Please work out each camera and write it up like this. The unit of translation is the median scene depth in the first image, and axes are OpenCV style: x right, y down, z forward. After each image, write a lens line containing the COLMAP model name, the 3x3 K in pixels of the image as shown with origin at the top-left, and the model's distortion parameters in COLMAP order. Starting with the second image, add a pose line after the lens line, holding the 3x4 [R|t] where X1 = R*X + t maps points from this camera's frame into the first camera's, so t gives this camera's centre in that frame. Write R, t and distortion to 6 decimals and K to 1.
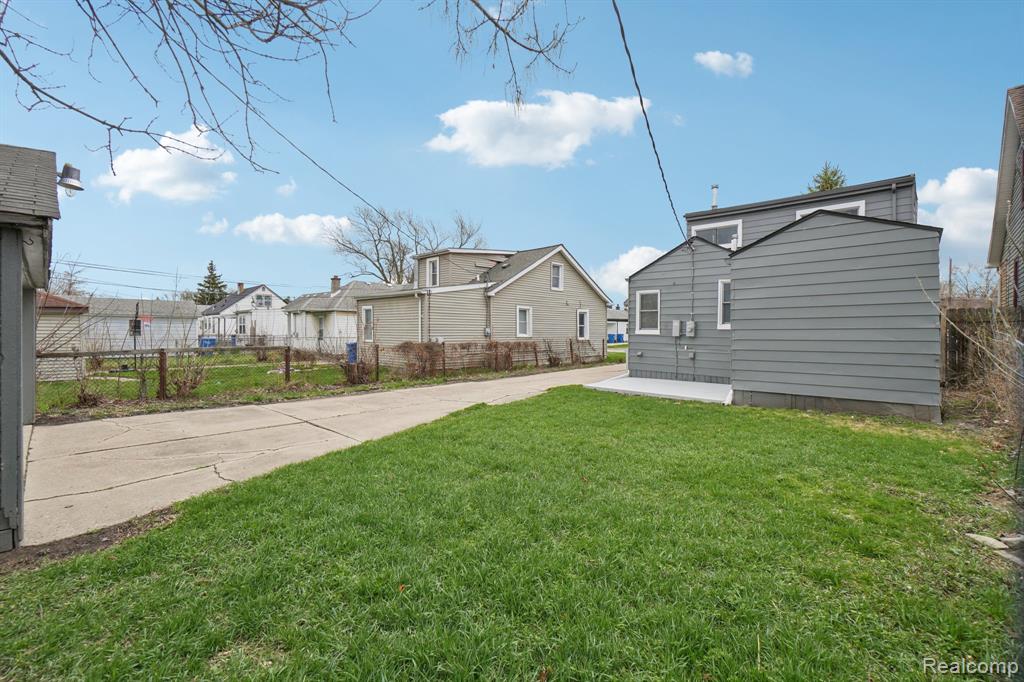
lens RADIAL K [[437.1, 0, 515.1], [0, 437.1, 337.4], [0, 0, 1]] dist [0.033713, -0.011189]
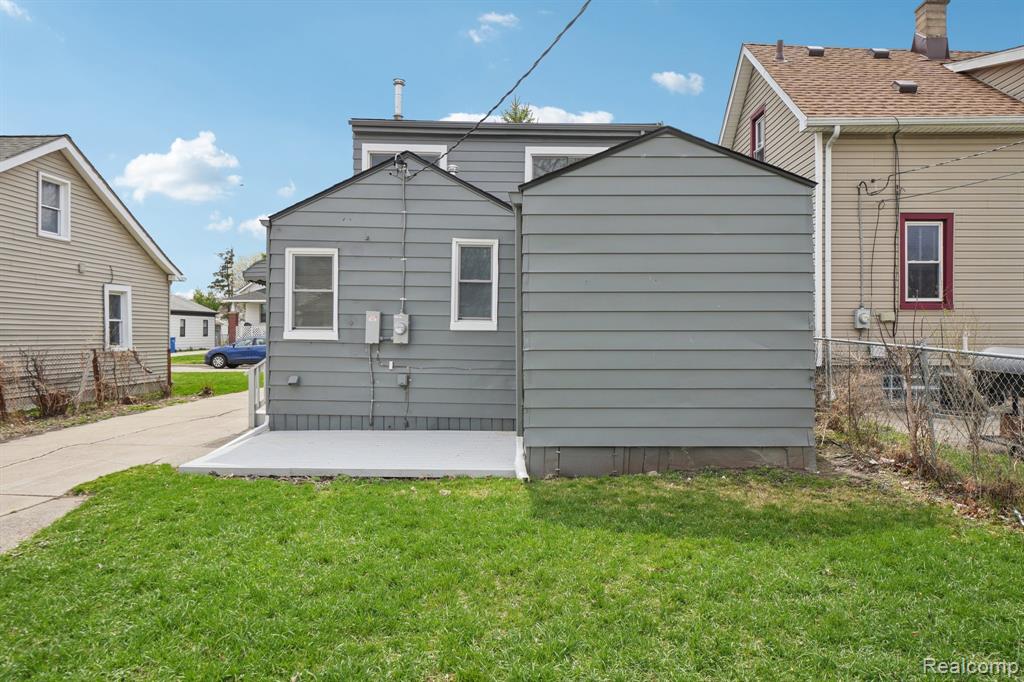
lens RADIAL K [[677.0, 0, 550.6], [0, 677.0, 341.9], [0, 0, 1]] dist [-0.000842, -0.001204]
pose [[0.722984, -0.007768, 0.690821, -0.021994], [0.006909, 0.999968, 0.004014, -0.005320], [-0.690830, 0.001871, 0.723014, 0.271283]]
